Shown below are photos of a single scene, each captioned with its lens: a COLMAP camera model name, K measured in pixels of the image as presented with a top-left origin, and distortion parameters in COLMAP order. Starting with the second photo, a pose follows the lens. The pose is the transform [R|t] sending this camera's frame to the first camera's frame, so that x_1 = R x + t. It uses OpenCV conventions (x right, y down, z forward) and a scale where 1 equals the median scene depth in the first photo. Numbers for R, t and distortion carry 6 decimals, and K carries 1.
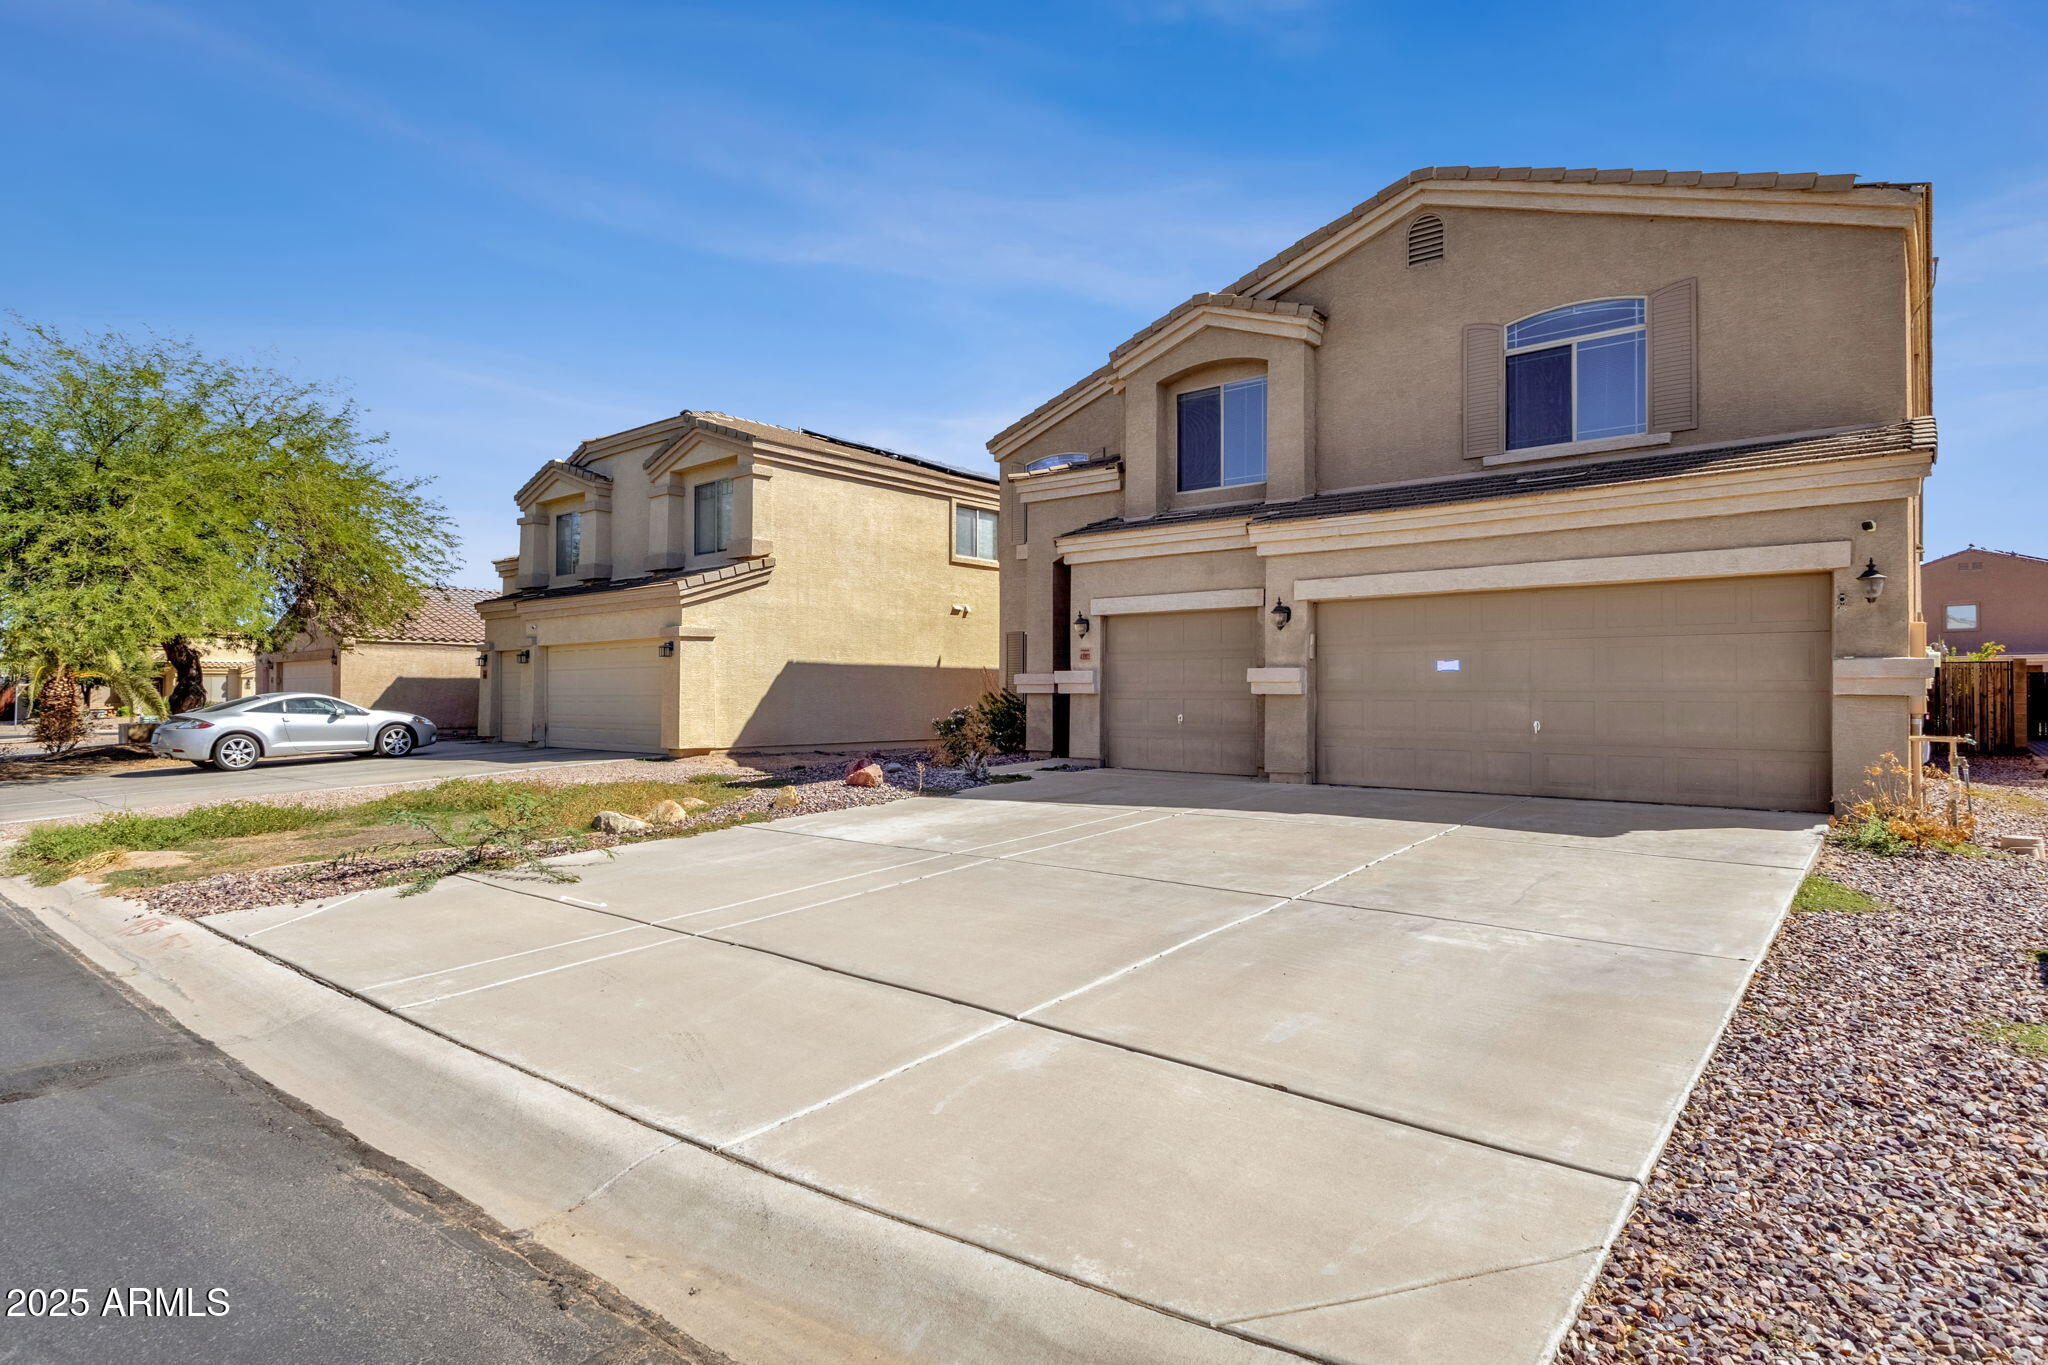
lens RADIAL K [[1062.6, 0, 1024.0], [0, 1062.6, 682.5], [0, 0, 1]] dist [-0.005251, 0.000450]
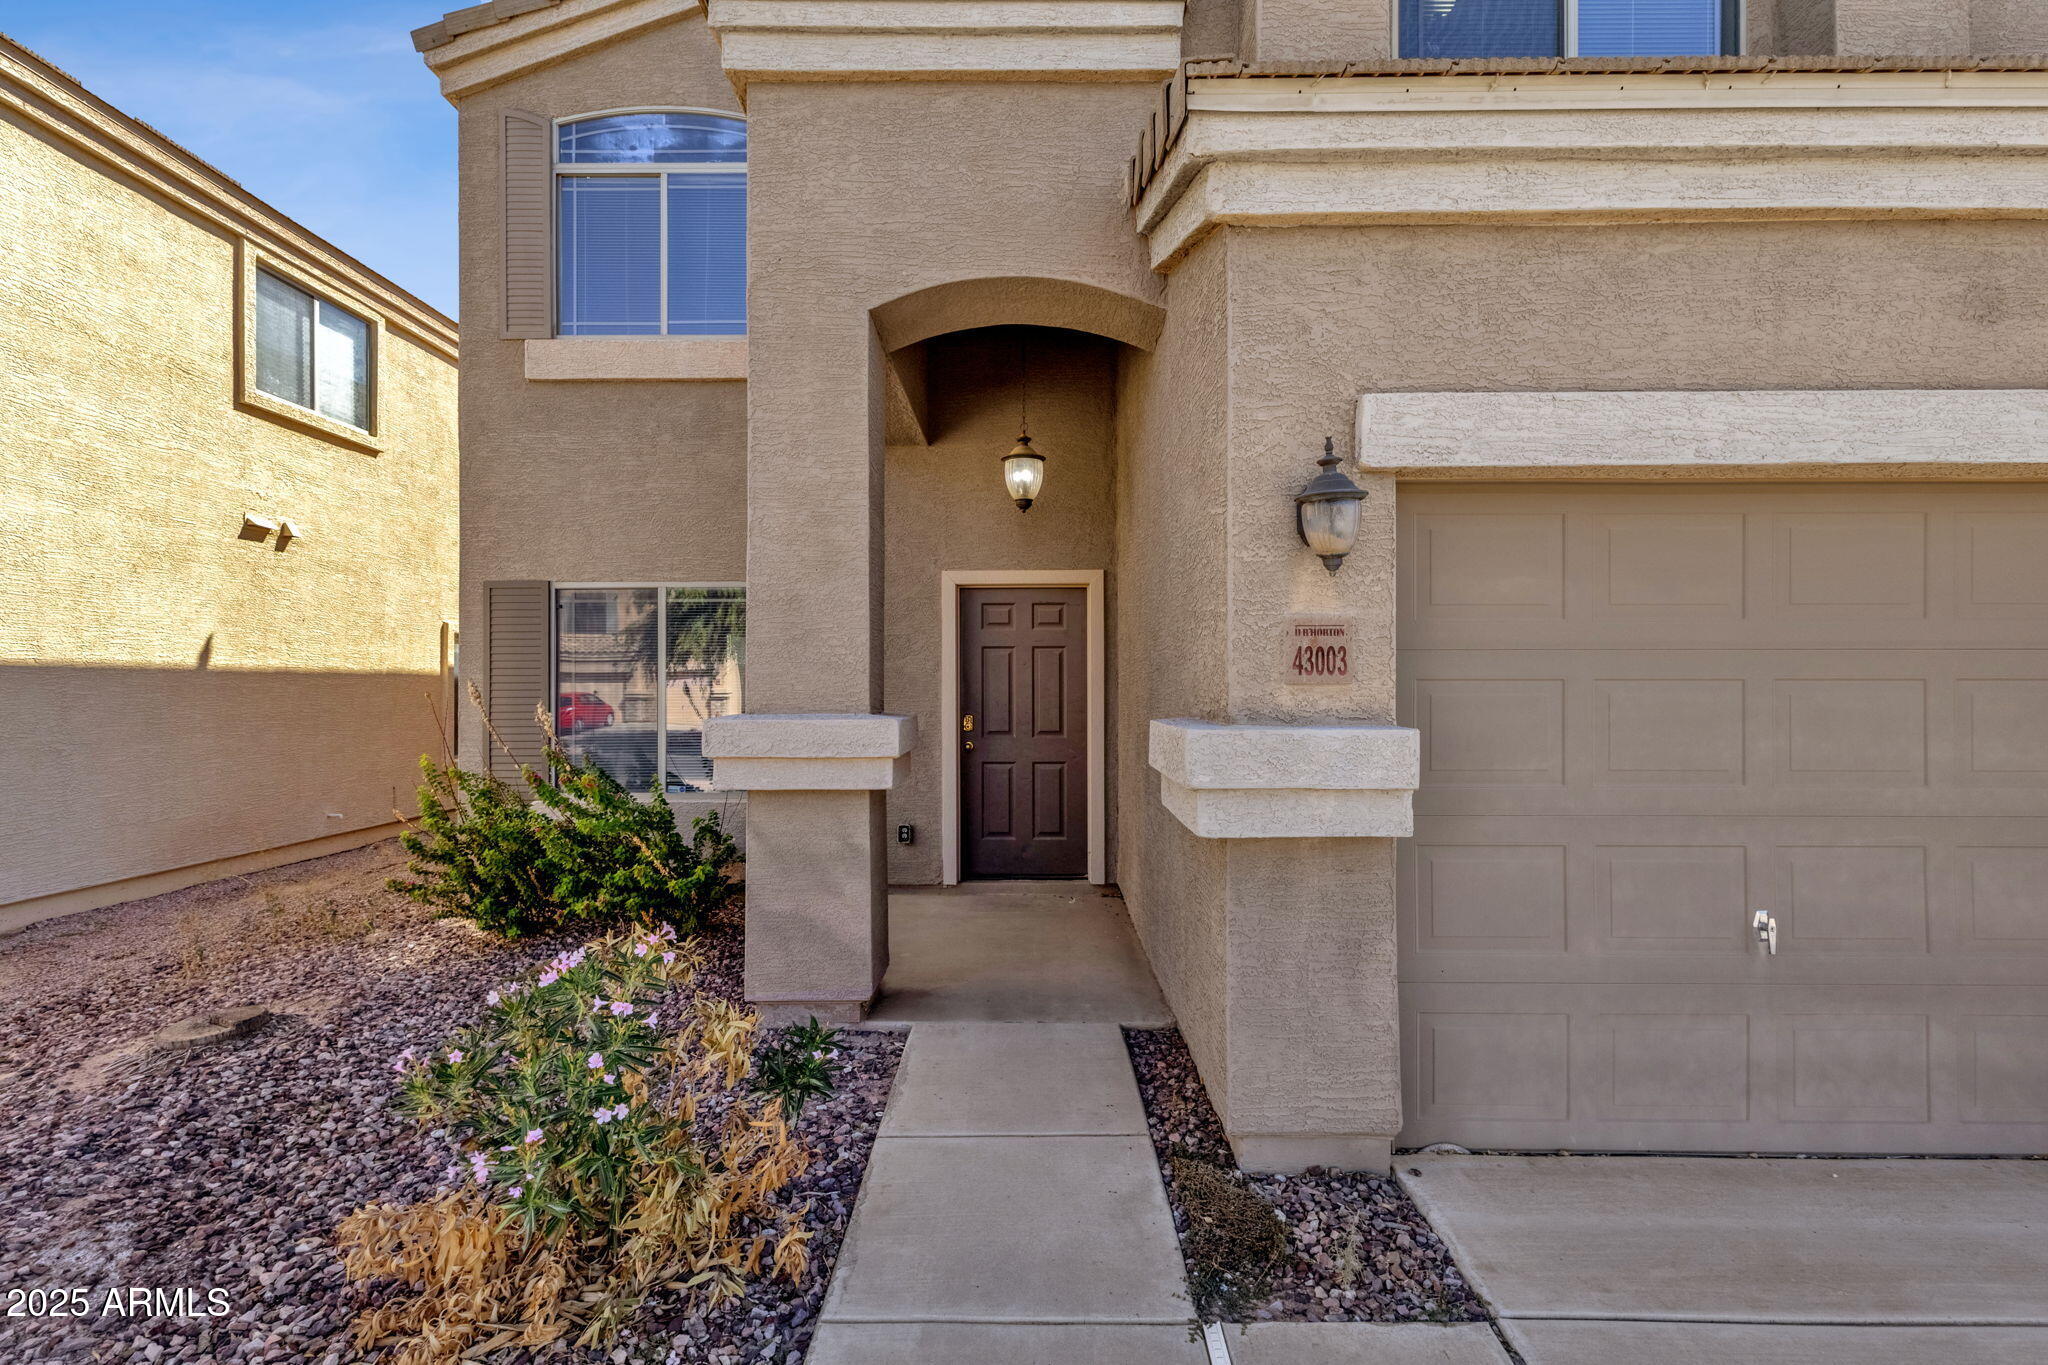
lens RADIAL K [[904.3, 0, 1024.0], [0, 904.3, 682.5], [0, 0, 1]] dist [0.001838, 0.000502]
pose [[0.763878, -0.004114, 0.645347, -0.066032], [-0.001872, 0.999961, 0.008589, -0.013535], [-0.645358, -0.007769, 0.763841, 0.570594]]
